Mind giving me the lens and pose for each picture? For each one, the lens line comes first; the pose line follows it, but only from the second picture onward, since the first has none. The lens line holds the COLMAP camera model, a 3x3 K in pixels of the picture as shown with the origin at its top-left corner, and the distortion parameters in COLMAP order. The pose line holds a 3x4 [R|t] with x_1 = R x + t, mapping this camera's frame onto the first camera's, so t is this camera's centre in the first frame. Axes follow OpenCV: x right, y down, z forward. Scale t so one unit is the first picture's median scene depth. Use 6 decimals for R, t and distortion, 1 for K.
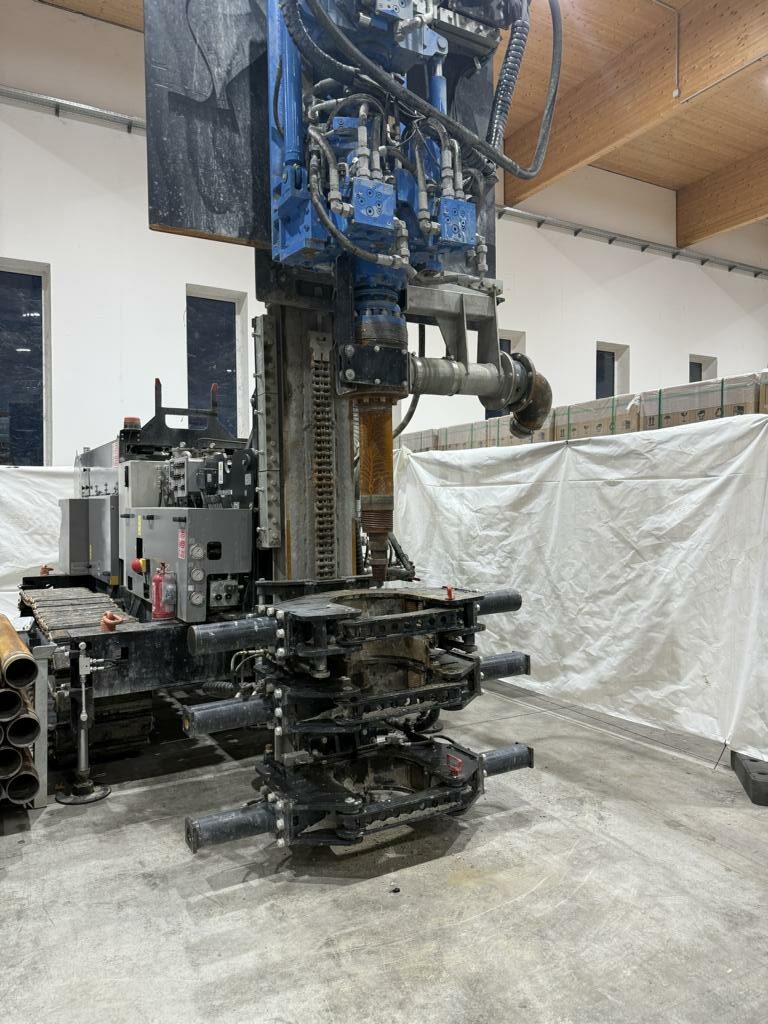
lens RADIAL K [[703.9, 0, 377.7], [0, 703.9, 506.5], [0, 0, 1]] dist [0.053706, -0.073288]
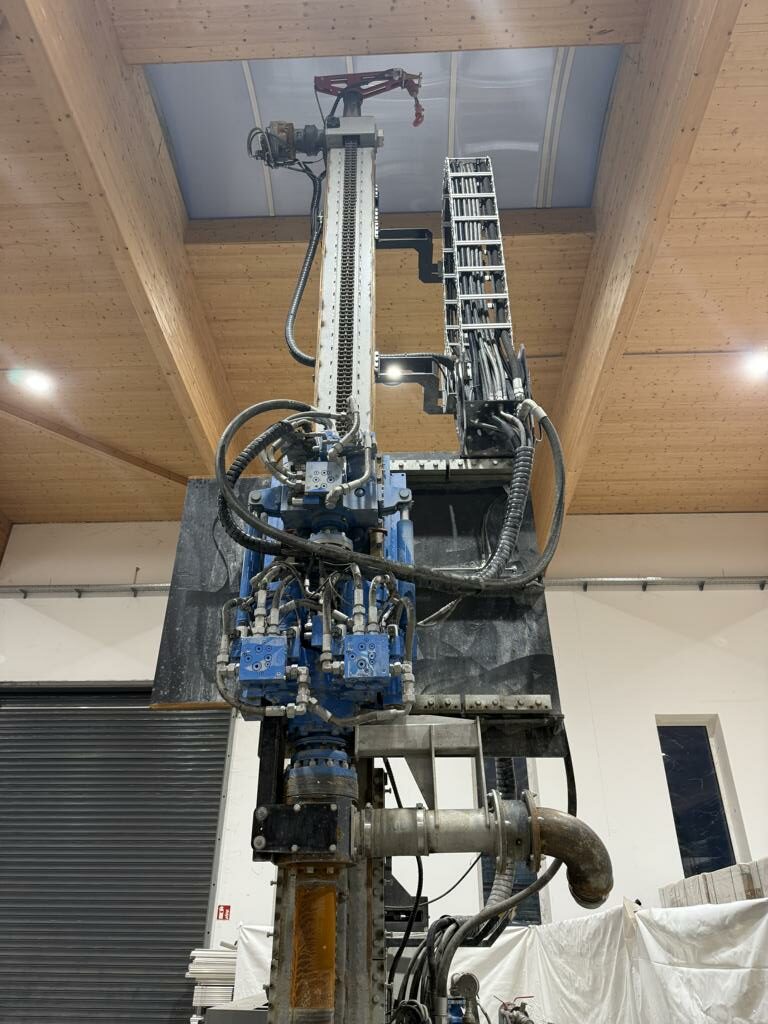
lens RADIAL K [[704.5, 0, 384.0], [0, 704.5, 512.0], [0, 0, 1]] dist [0.003135, -0.004808]
pose [[0.861682, -0.260740, -0.435338, 0.429045], [-0.013054, 0.846221, -0.532671, -0.052263], [0.507281, 0.464676, 0.725770, 0.188516]]
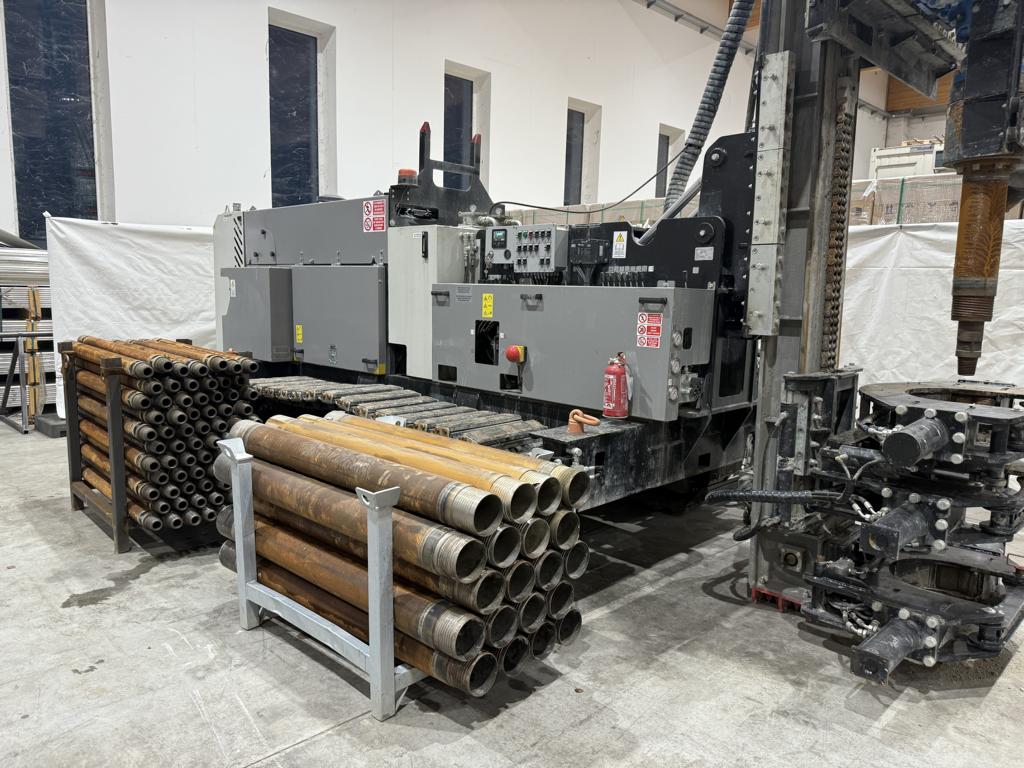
lens RADIAL K [[703.9, 0, 512.0], [0, 703.9, 384.0], [0, 0, 1]] dist [0.053706, -0.073288]
pose [[0.965875, -0.007895, 0.258887, -0.660454], [-0.027377, 0.990824, 0.132355, 0.010495], [-0.257556, -0.134926, 0.956797, 0.234461]]
